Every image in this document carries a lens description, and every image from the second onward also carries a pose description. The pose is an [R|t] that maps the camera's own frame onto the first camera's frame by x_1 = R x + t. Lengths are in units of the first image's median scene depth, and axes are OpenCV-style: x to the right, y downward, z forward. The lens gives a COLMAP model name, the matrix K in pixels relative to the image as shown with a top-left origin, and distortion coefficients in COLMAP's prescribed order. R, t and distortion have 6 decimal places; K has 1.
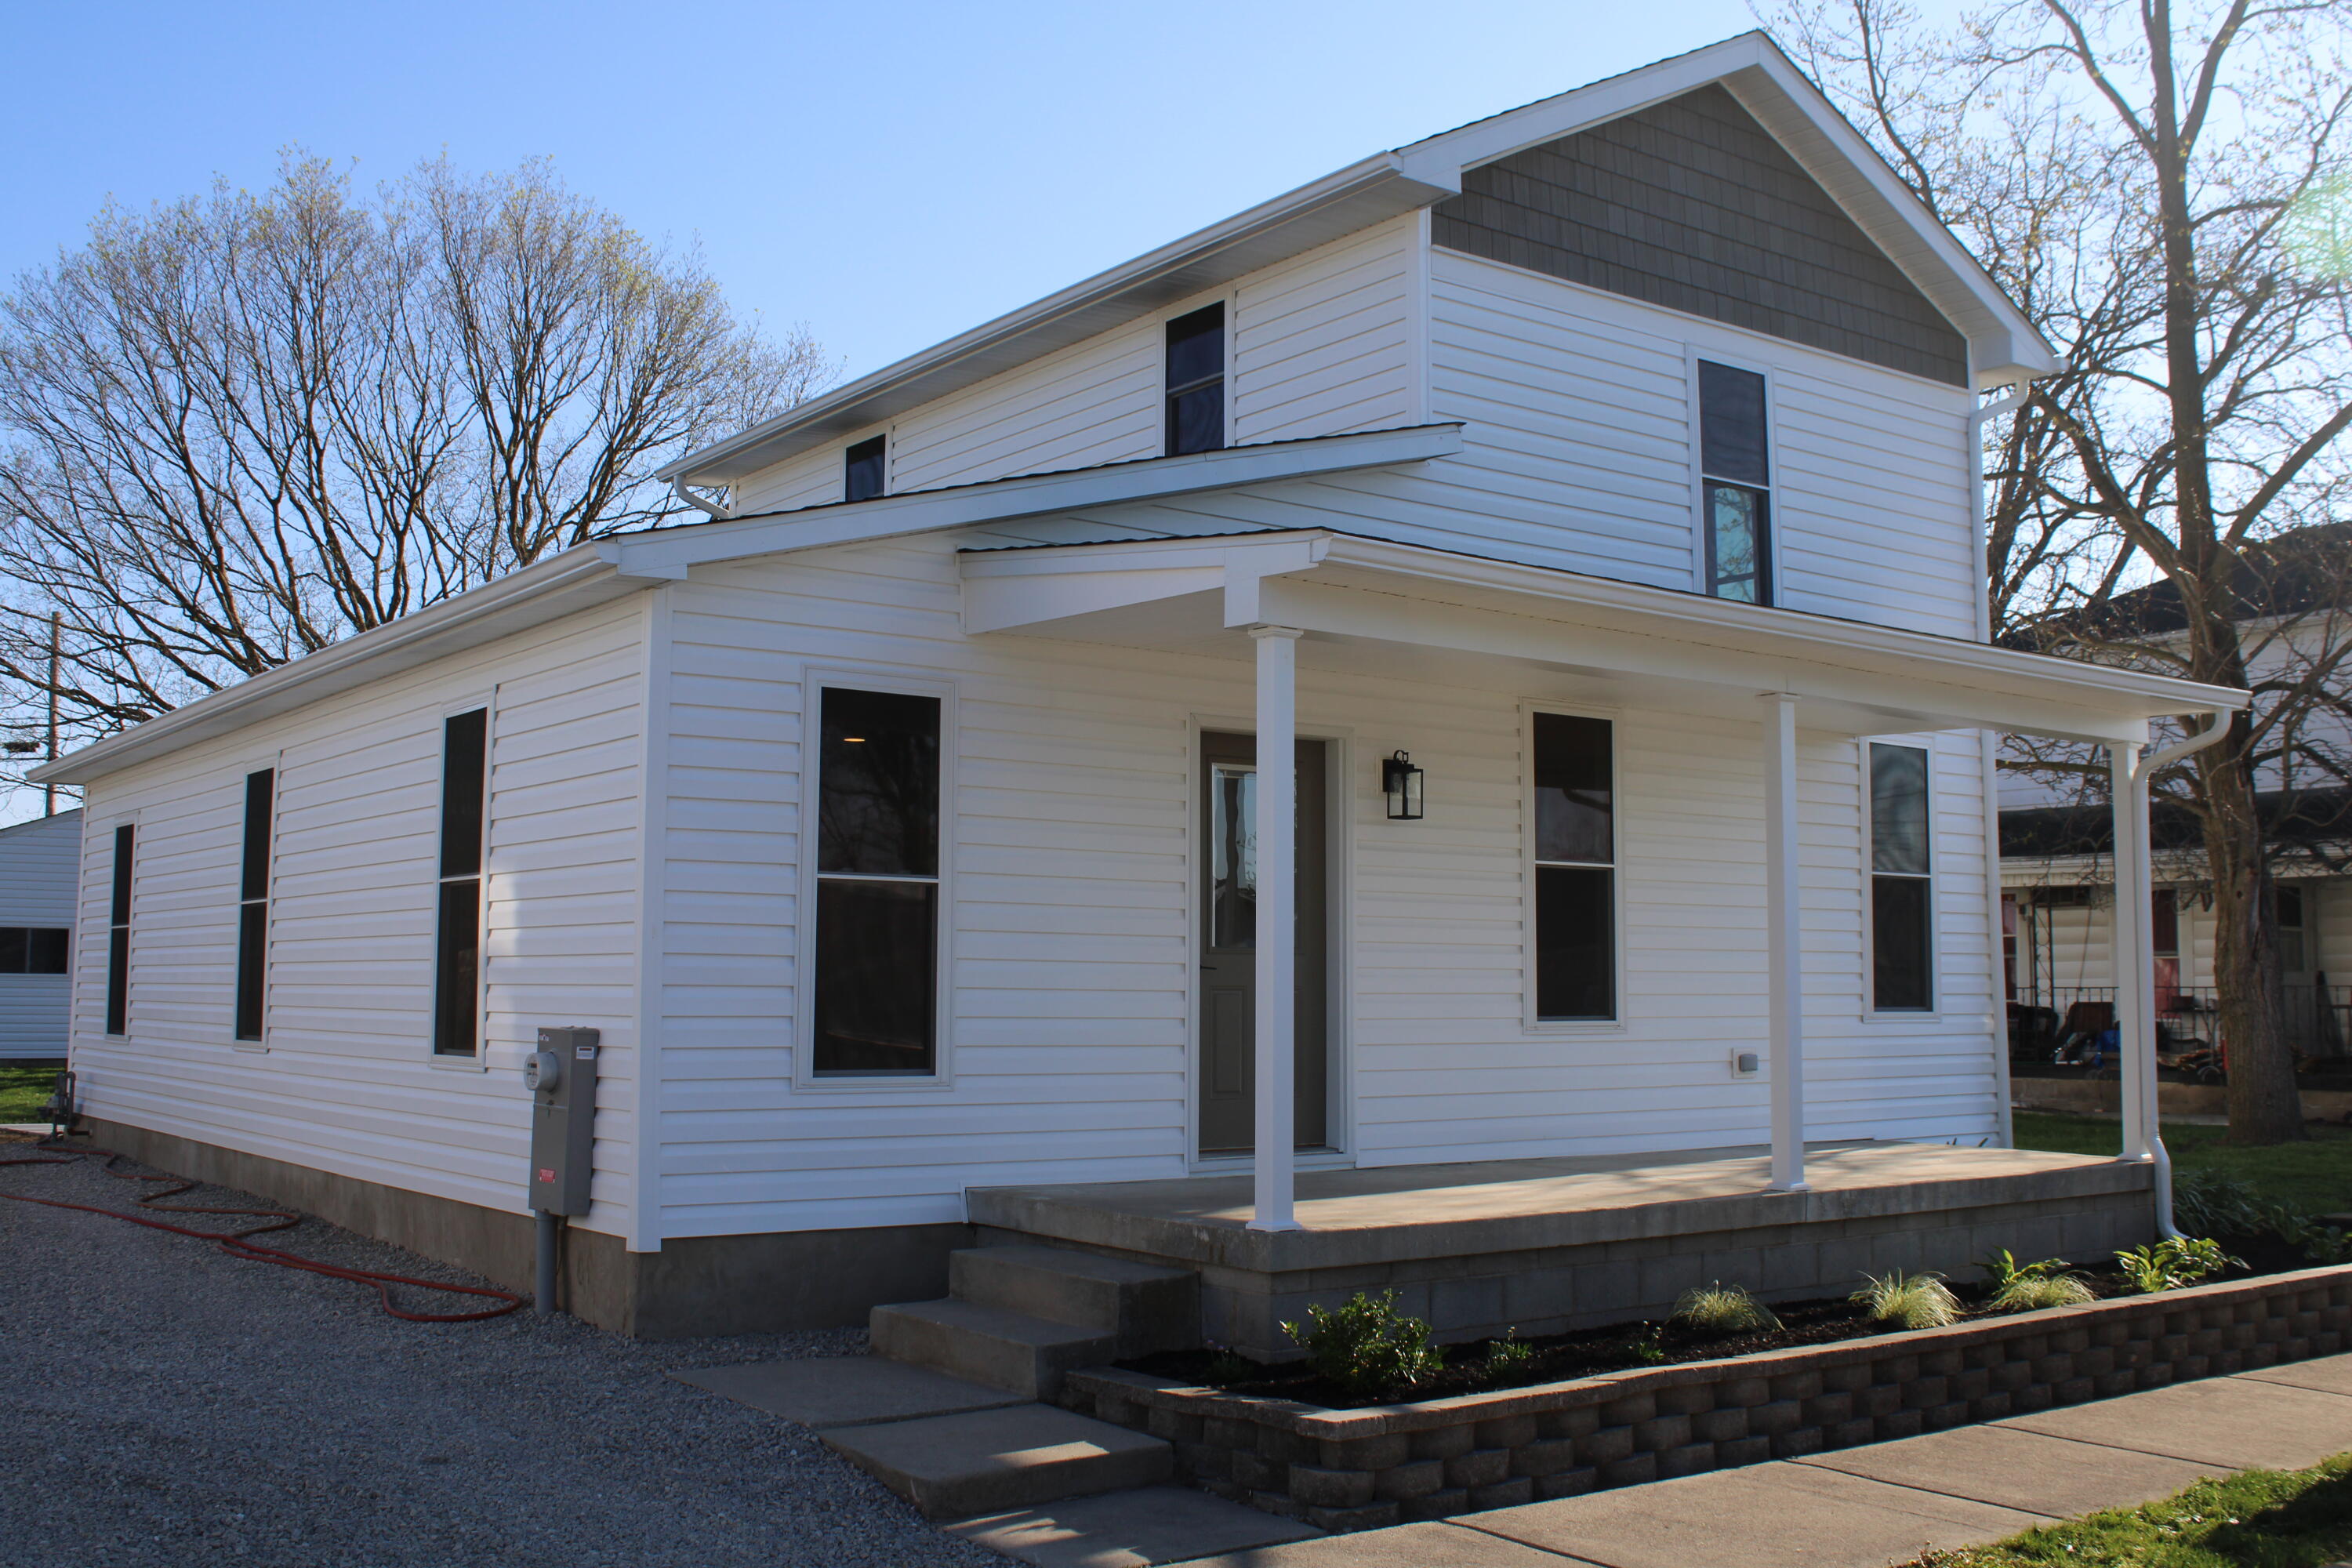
lens RADIAL K [[2345.6, 0, 1179.3], [0, 2345.6, 771.0], [0, 0, 1]] dist [-0.109556, -0.001059]
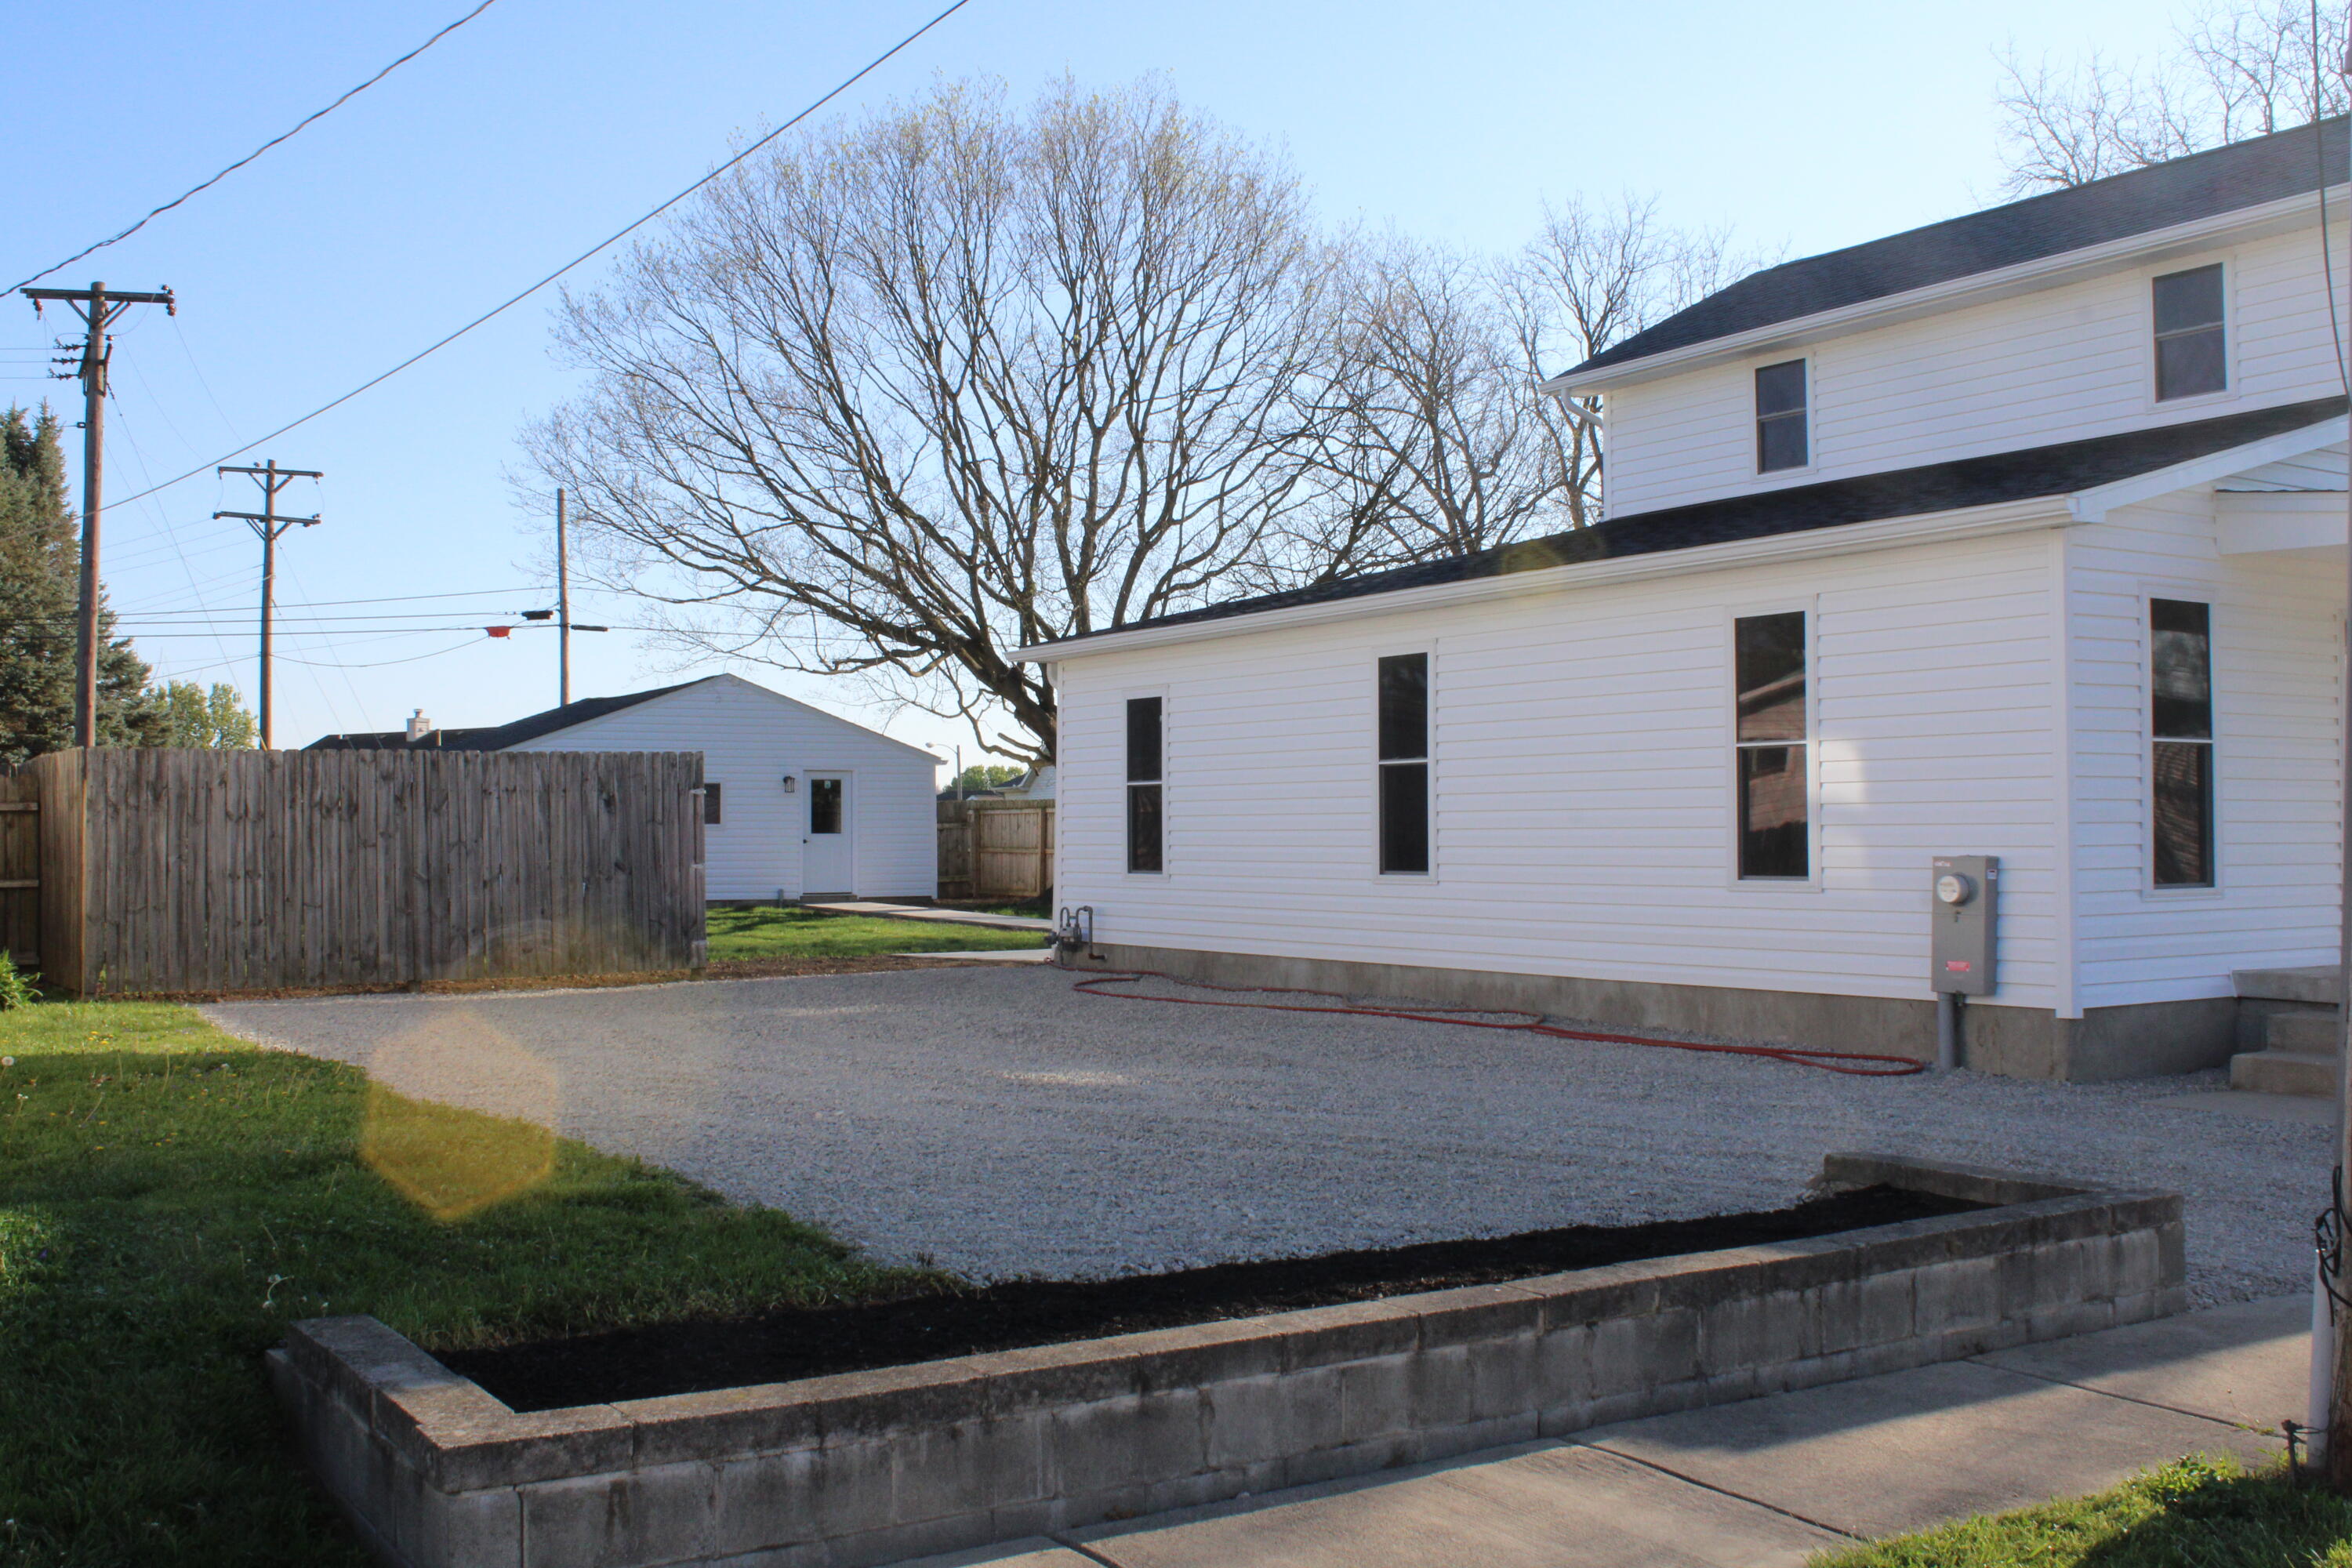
lens RADIAL K [[2366.9, 0, 1186.2], [0, 2366.9, 751.7], [0, 0, 1]] dist [-0.132799, 0.162659]
pose [[0.998147, -0.011918, -0.059668, -0.621524], [0.015629, 0.997946, 0.062126, -0.039213], [0.058805, -0.062943, 0.996283, -0.356407]]
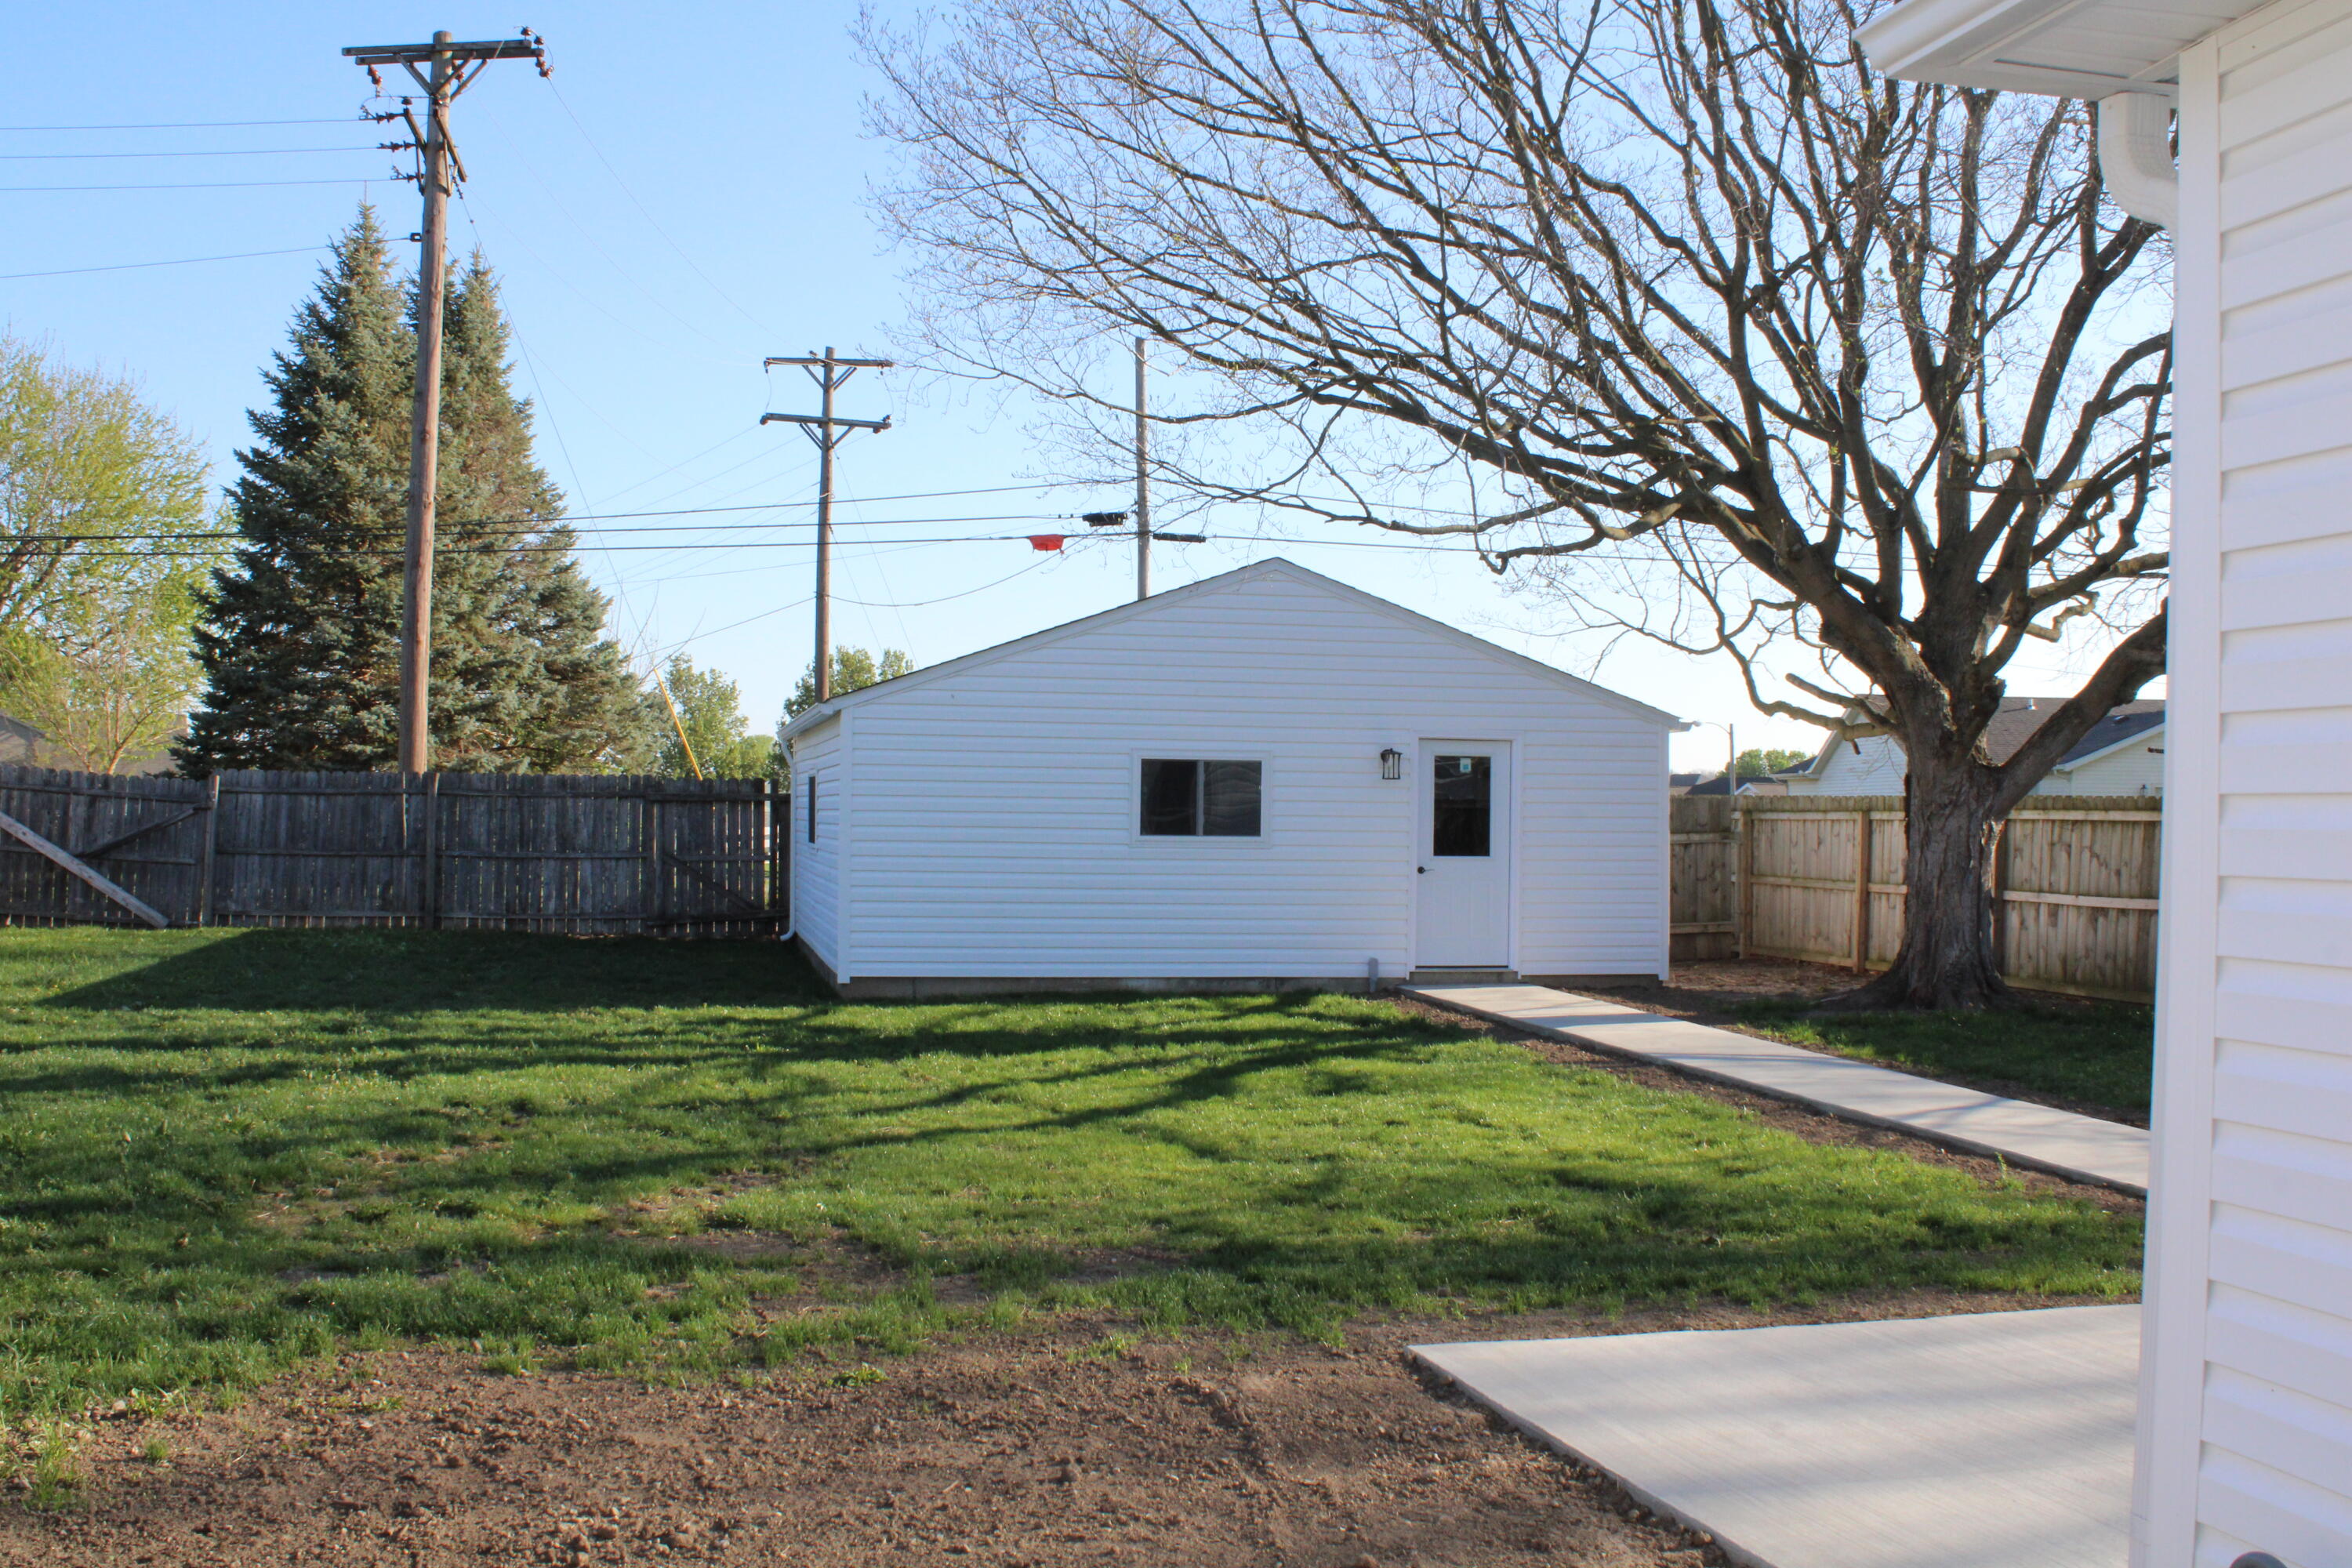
lens RADIAL K [[2345.6, 0, 1179.3], [0, 2345.6, 771.0], [0, 0, 1]] dist [-0.109556, -0.001059]
pose [[0.924780, 0.000318, -0.380502, -0.882649], [0.028305, 0.997172, 0.069626, 0.098049], [0.379447, -0.075159, 0.922156, 1.438364]]
